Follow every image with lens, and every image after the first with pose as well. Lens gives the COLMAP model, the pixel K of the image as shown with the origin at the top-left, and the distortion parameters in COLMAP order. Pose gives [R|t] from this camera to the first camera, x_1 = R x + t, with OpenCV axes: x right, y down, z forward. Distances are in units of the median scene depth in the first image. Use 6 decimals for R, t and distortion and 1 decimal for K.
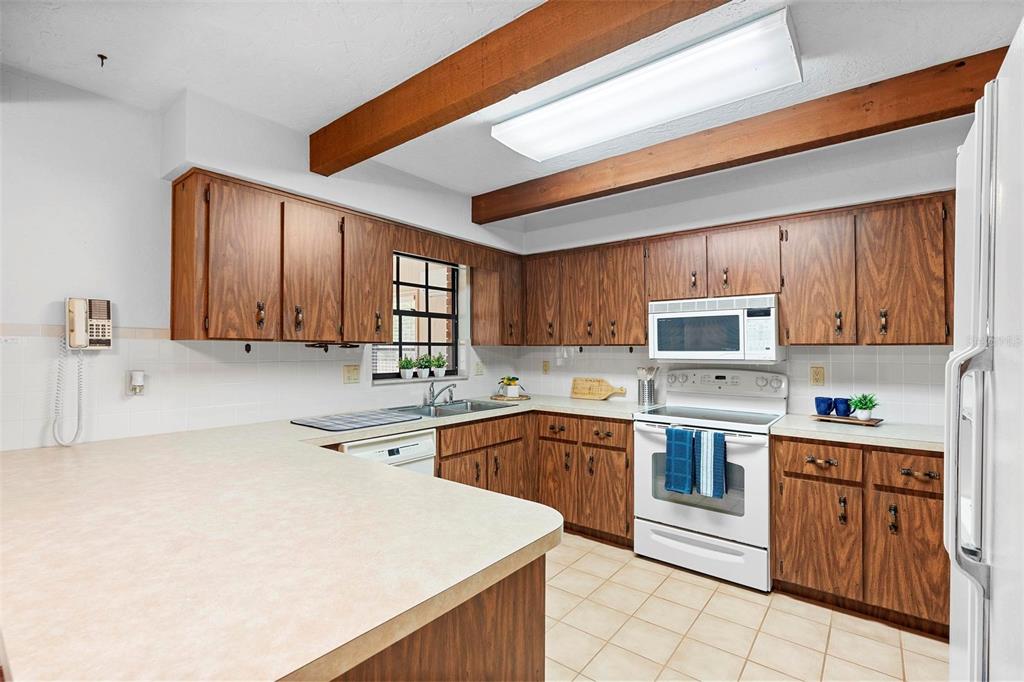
lens RADIAL K [[462.1, 0, 511.0], [0, 462.1, 356.5], [0, 0, 1]] dist [-0.016146, 0.002288]
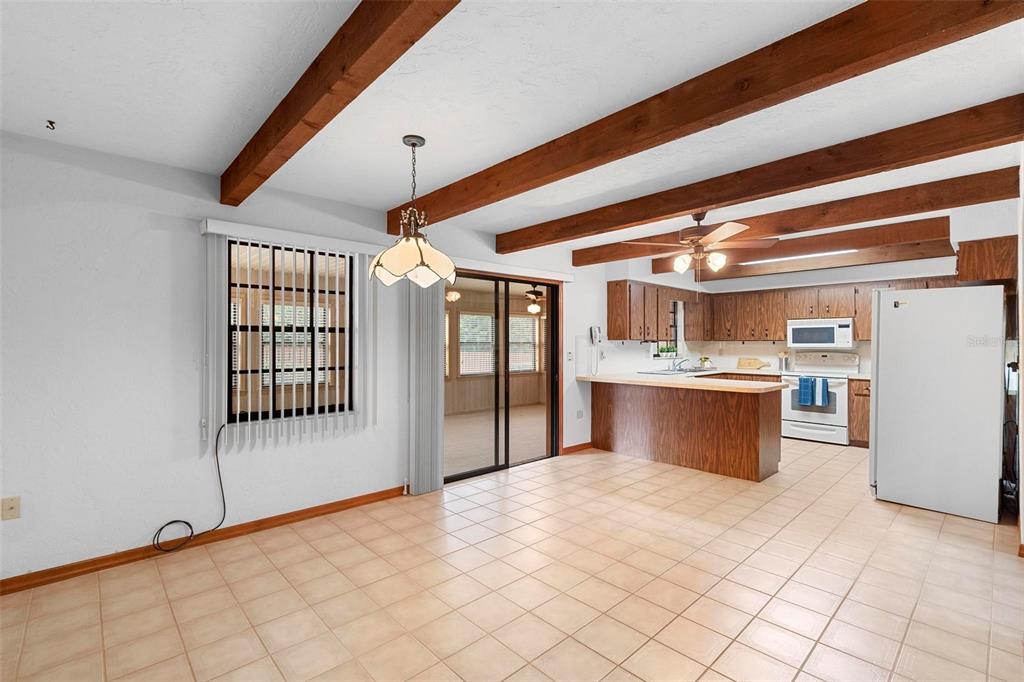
lens RADIAL K [[462.1, 0, 510.7], [0, 462.1, 353.3], [0, 0, 1]] dist [-0.016146, 0.002288]
pose [[0.987111, -0.000078, -0.160034, -0.671947], [0.001409, 0.999965, 0.008204, 0.014856], [0.160028, -0.008323, 0.987077, -1.394044]]
